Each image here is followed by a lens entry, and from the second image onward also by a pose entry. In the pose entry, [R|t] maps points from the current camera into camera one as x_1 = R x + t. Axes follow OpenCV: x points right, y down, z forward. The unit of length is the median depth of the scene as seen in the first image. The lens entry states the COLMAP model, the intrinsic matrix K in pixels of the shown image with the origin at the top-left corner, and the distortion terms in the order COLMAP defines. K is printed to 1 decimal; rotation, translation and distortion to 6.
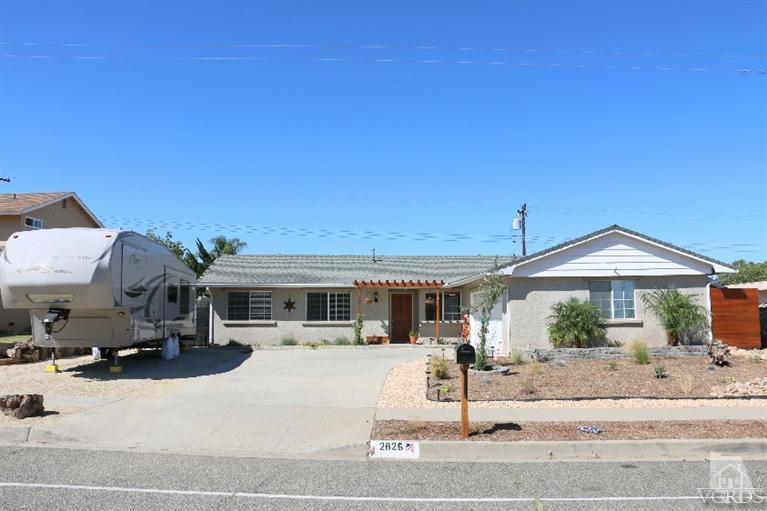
lens RADIAL K [[628.0, 0, 383.5], [0, 628.0, 255.5], [0, 0, 1]] dist [-0.185527, 0.166353]
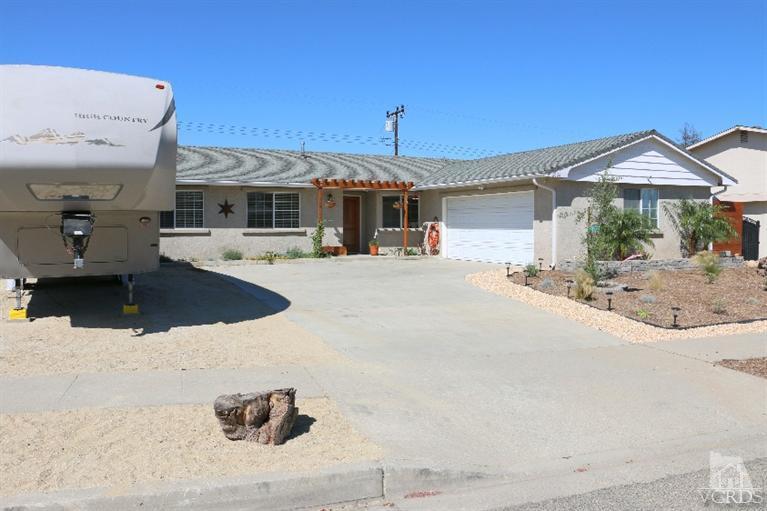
lens RADIAL K [[628.0, 0, 383.5], [0, 628.0, 255.5], [0, 0, 1]] dist [-0.185527, 0.166353]
pose [[0.924425, -0.014431, 0.381091, -0.271606], [-0.041947, 0.989373, 0.139217, 0.021752], [-0.379050, -0.144681, 0.913996, 0.209801]]
